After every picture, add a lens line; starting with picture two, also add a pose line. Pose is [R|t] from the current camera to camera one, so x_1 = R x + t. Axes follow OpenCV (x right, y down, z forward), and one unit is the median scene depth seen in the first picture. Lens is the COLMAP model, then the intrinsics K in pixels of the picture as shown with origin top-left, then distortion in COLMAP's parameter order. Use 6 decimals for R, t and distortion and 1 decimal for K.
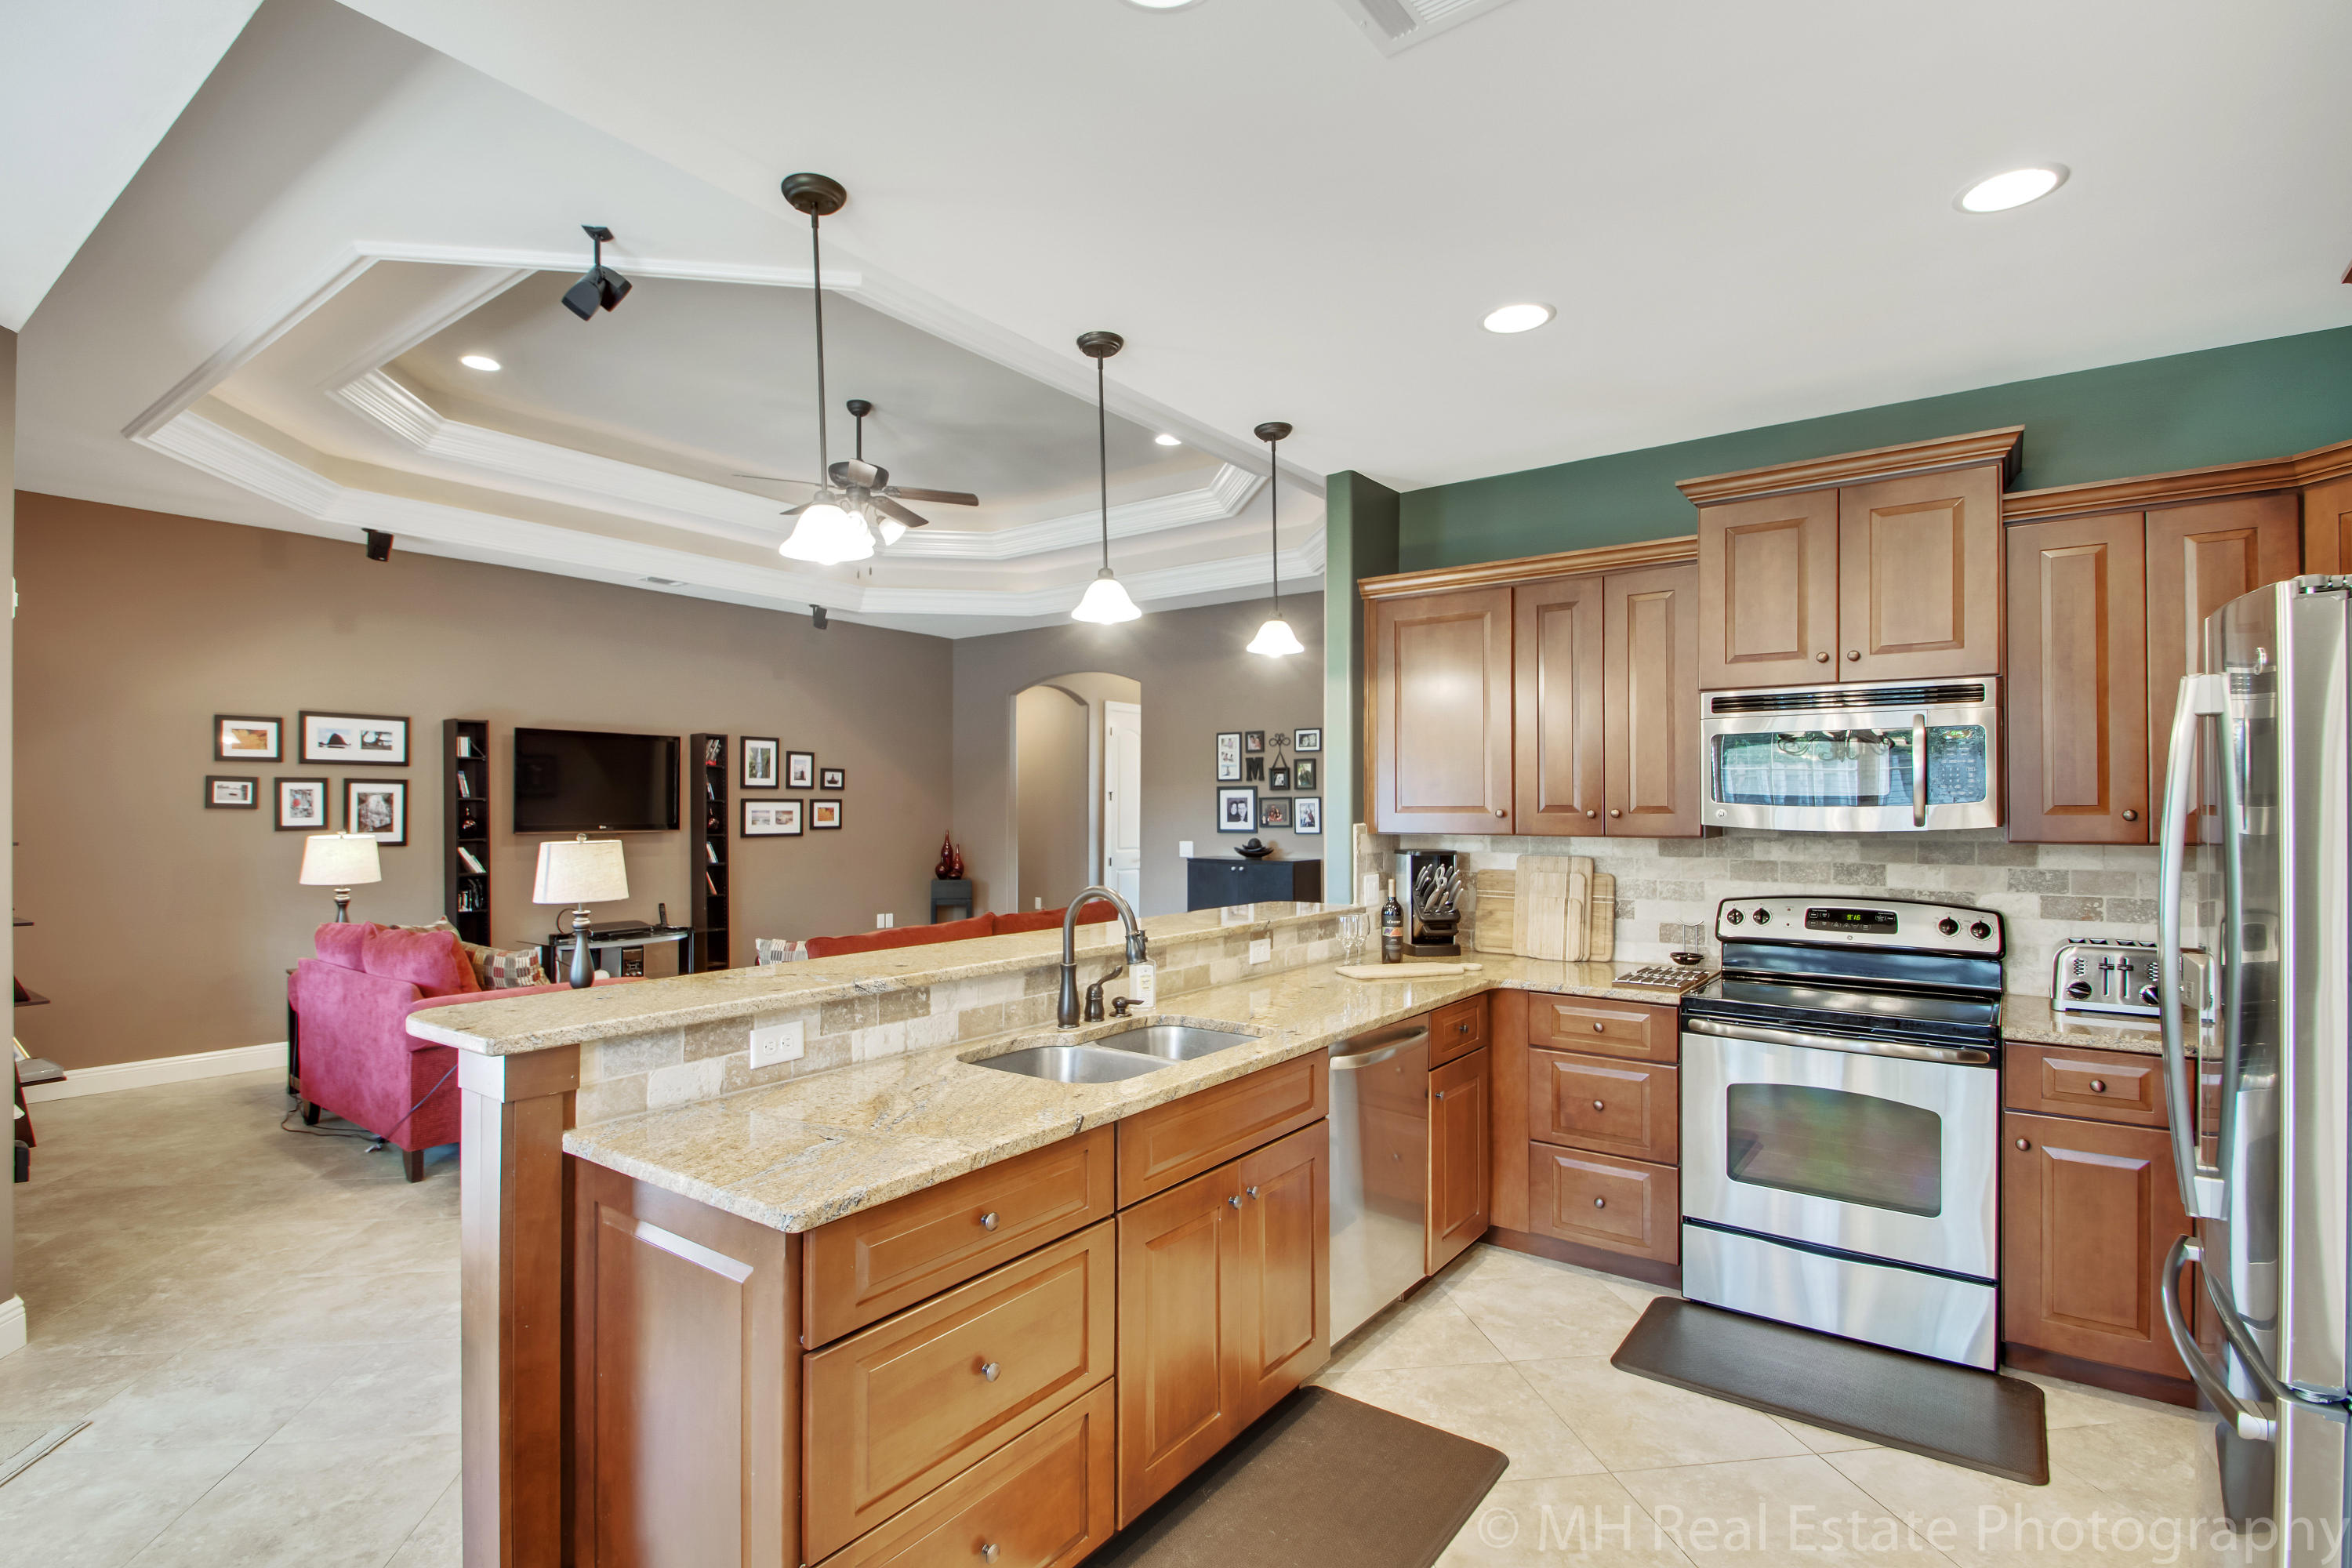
lens RADIAL K [[1110.6, 0, 1177.6], [0, 1110.6, 806.1], [0, 0, 1]] dist [0.008482, -0.004655]
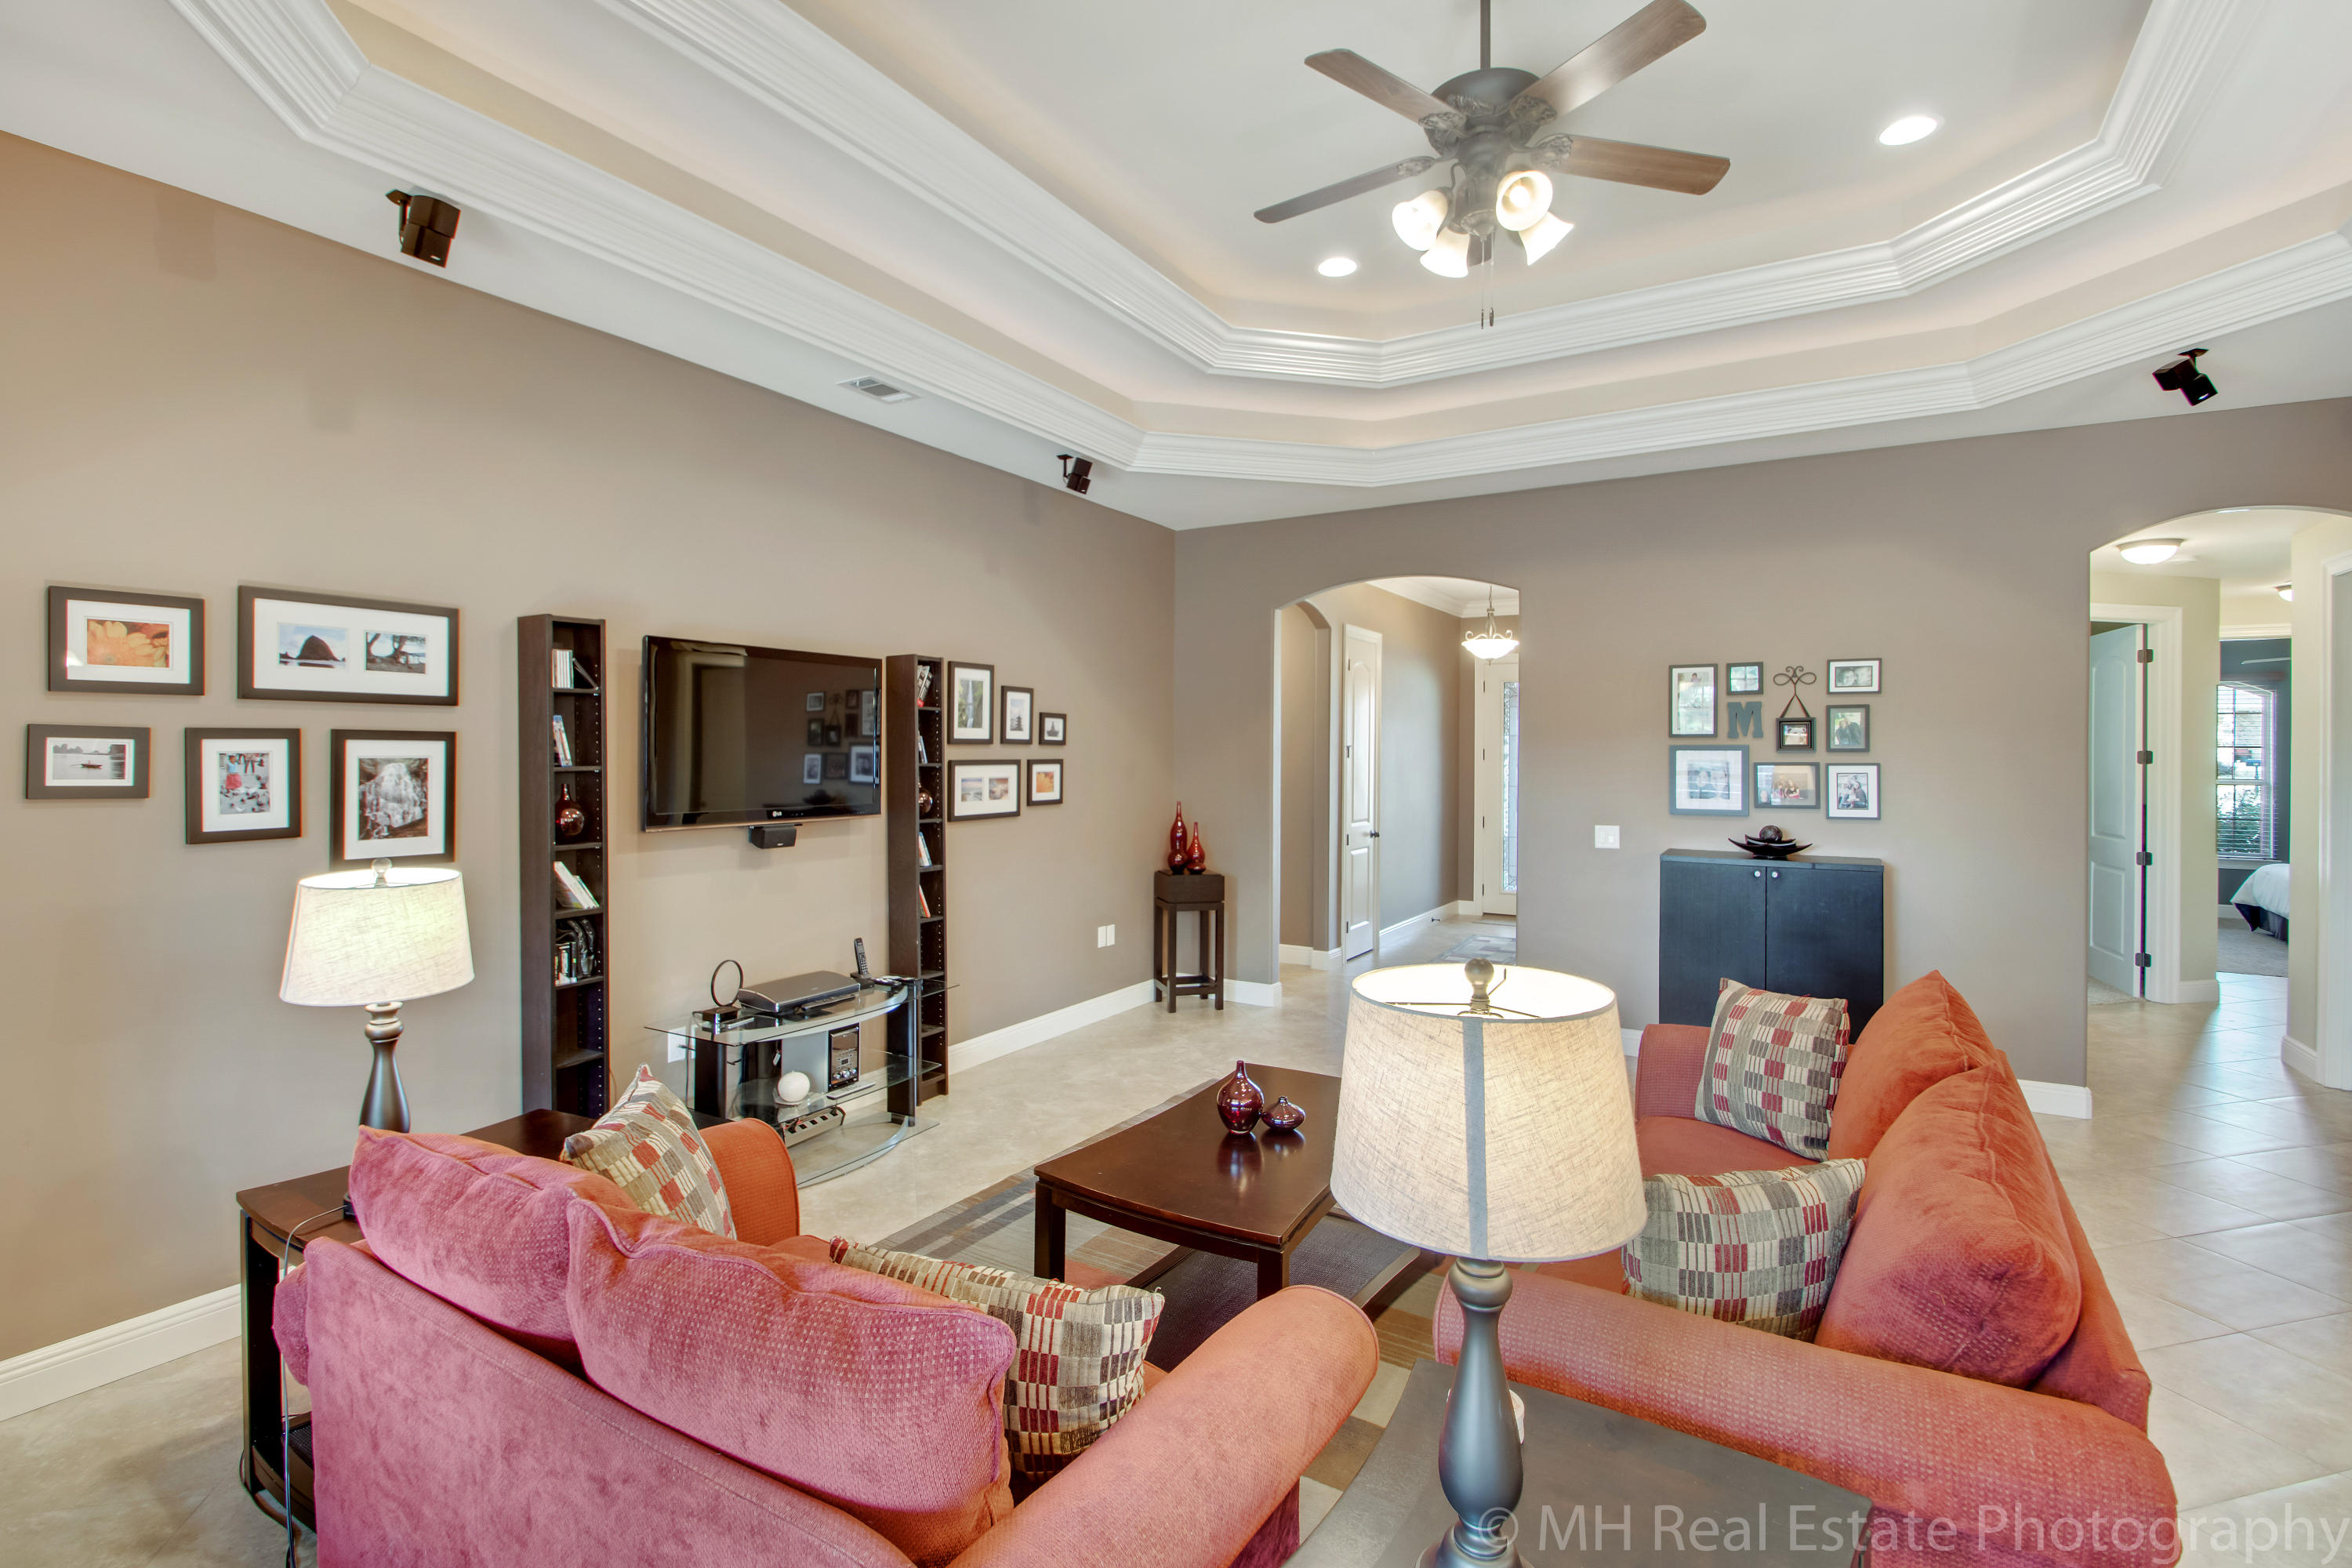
lens RADIAL K [[1110.6, 0, 1179.0], [0, 1110.6, 759.6], [0, 0, 1]] dist [0.008482, -0.004655]
pose [[0.996404, 0.004506, 0.084611, -0.391977], [-0.005334, 0.999940, 0.009553, -0.017134], [-0.084562, -0.009969, 0.996368, 0.450439]]
